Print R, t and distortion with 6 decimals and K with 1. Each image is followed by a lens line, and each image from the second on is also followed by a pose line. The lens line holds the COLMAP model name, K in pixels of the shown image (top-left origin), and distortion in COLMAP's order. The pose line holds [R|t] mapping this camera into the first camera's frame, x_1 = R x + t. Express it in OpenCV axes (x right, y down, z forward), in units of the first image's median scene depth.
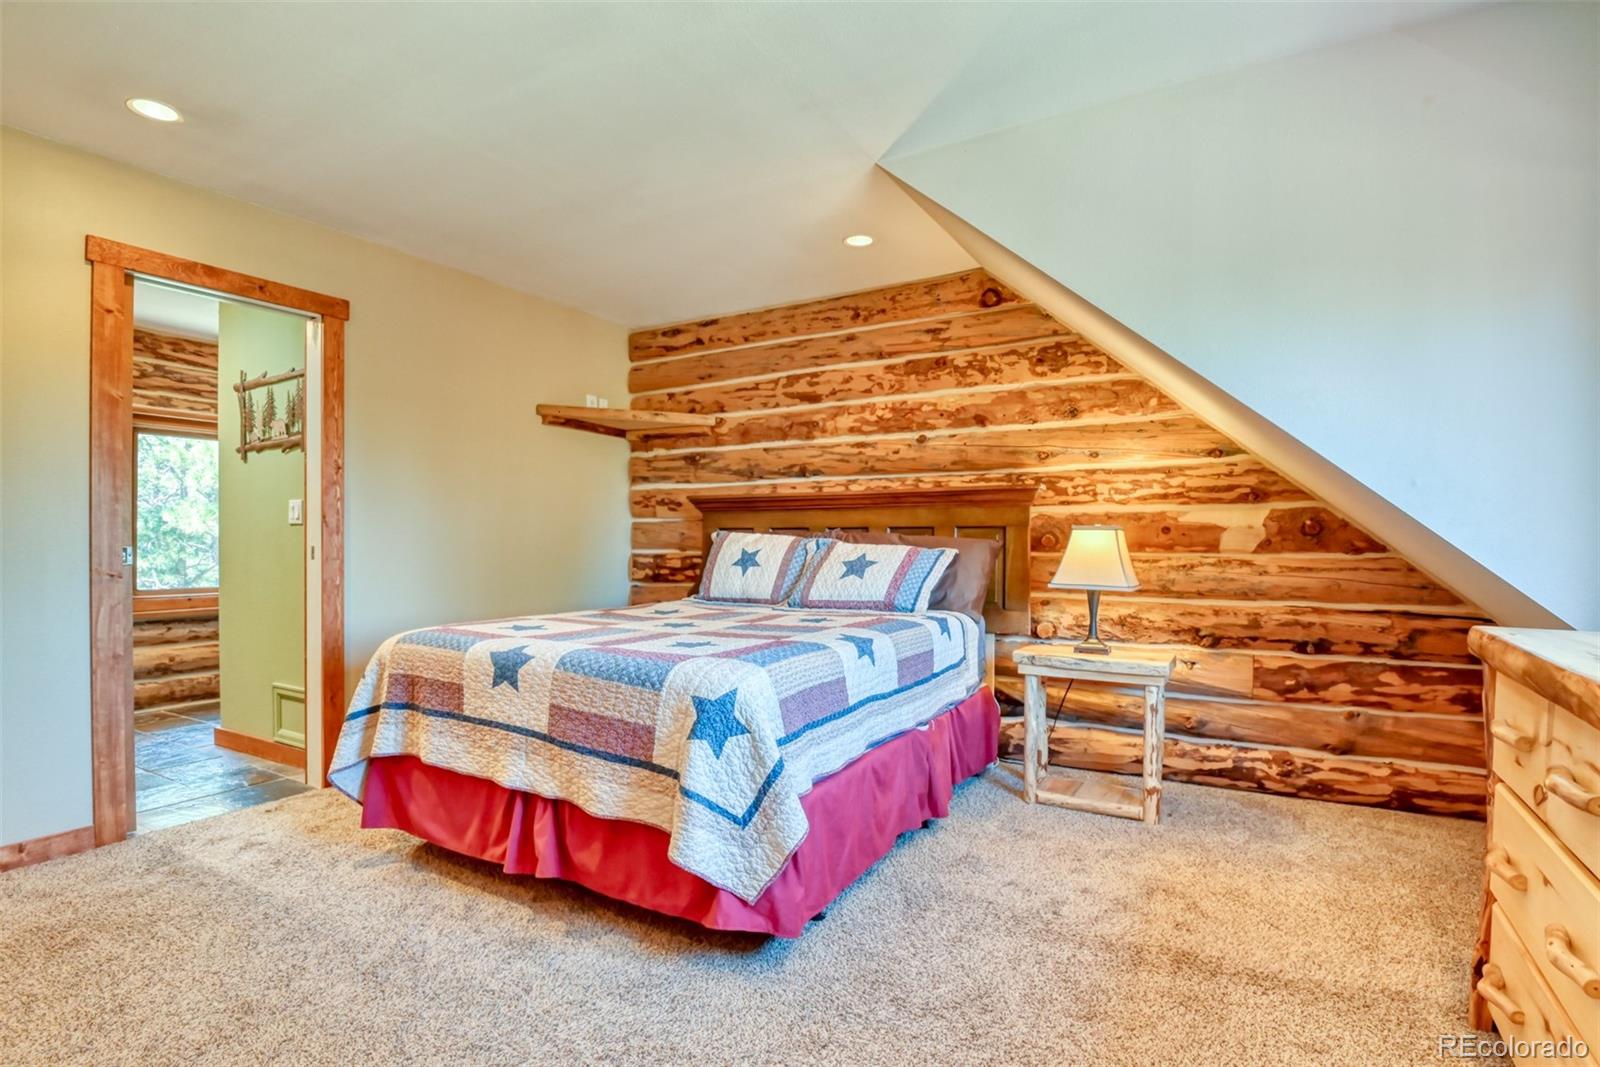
lens RADIAL K [[776.5, 0, 804.6], [0, 776.5, 538.7], [0, 0, 1]] dist [-0.021259, -0.004330]
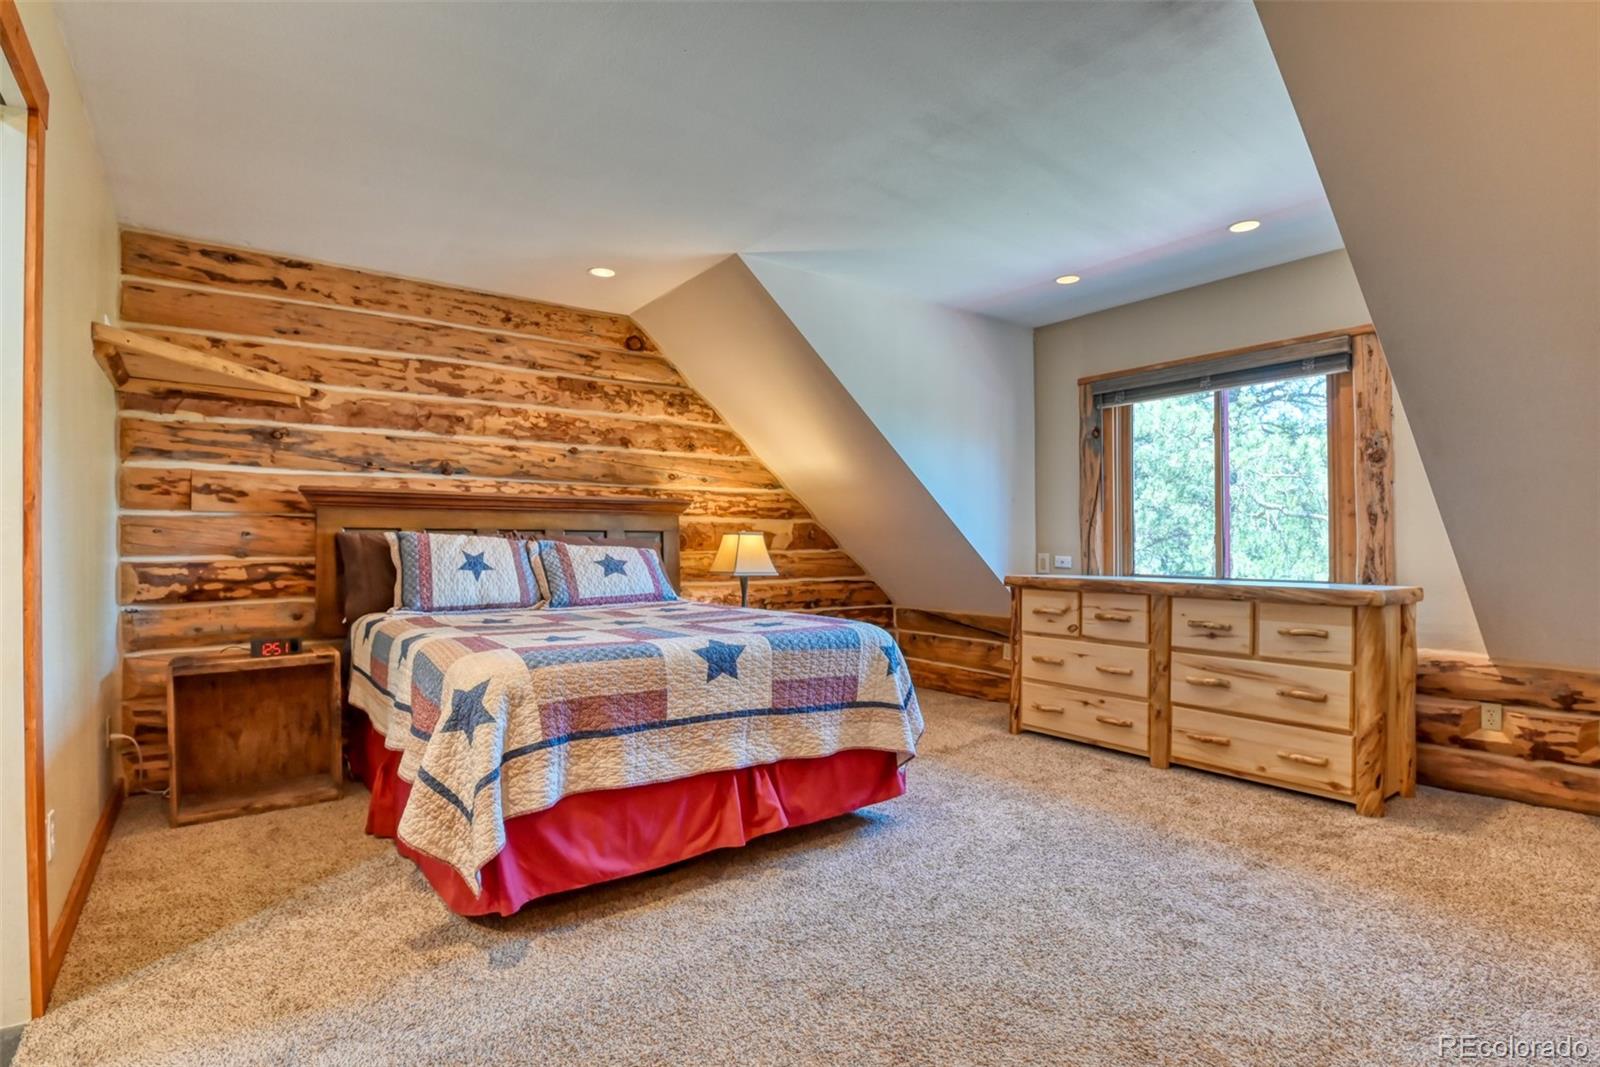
lens RADIAL K [[776.5, 0, 804.6], [0, 776.5, 538.7], [0, 0, 1]] dist [-0.021259, -0.004330]
pose [[0.386372, 0.004737, 0.922331, -0.733696], [0.000240, 0.999986, -0.005237, 0.002647], [-0.922343, 0.002245, 0.386365, 0.266228]]
